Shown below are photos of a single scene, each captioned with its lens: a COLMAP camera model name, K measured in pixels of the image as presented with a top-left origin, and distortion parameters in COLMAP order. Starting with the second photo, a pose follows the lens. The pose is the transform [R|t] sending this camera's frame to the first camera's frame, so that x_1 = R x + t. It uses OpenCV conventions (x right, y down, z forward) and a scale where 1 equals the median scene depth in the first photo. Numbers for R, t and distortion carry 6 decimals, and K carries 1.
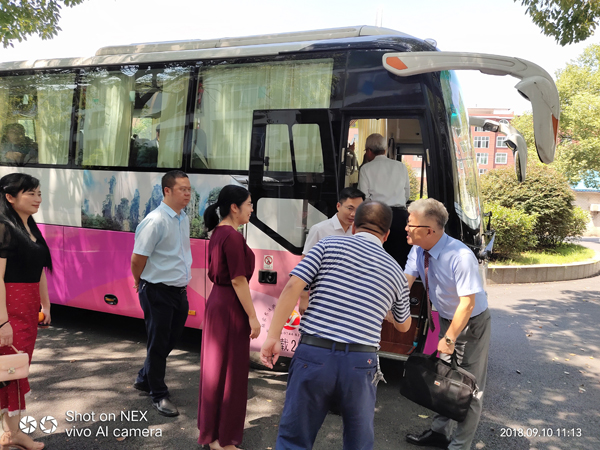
lens RADIAL K [[436.7, 0, 322.3], [0, 436.7, 246.0], [0, 0, 1]] dist [0.001628, 0.000711]
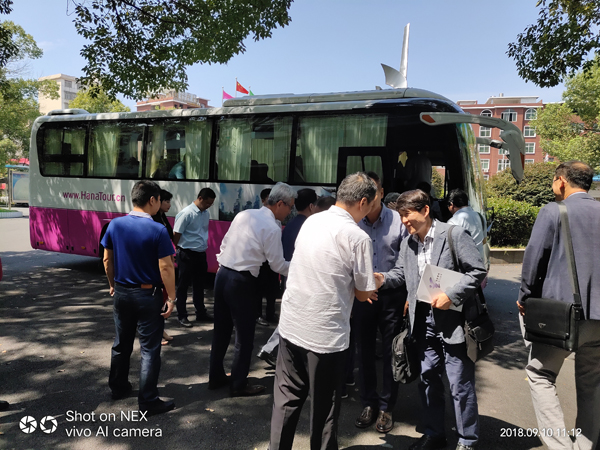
lens RADIAL K [[450.2, 0, 296.5], [0, 450.2, 232.1], [0, 0, 1]] dist [0.003178, 0.005584]
pose [[0.995423, -0.007951, -0.095235, -0.125275], [0.006350, 0.999834, -0.017106, 0.028028], [0.095355, 0.016423, 0.995308, -0.548615]]
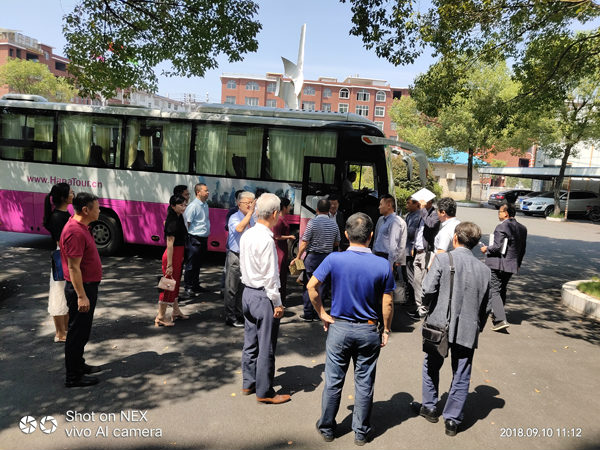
lens RADIAL K [[452.7, 0, 300.0], [0, 452.7, 225.0], [0, 0, 1]] dist [0.003229, 0.003891]
pose [[0.973115, -0.015362, 0.229809, -0.573105], [0.003523, 0.998649, 0.051843, -0.062675], [-0.230294, -0.049639, 0.971854, -1.010436]]
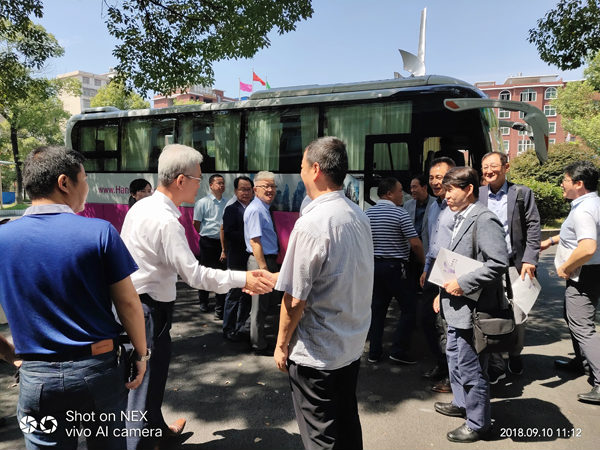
lens RADIAL K [[452.7, 0, 300.0], [0, 452.7, 225.0], [0, 0, 1]] dist [0.003229, 0.003891]
pose [[0.991384, -0.035708, -0.126027, -0.159644], [0.034926, 0.999355, -0.008408, 0.034652], [0.126246, 0.003933, 0.991991, -0.618515]]
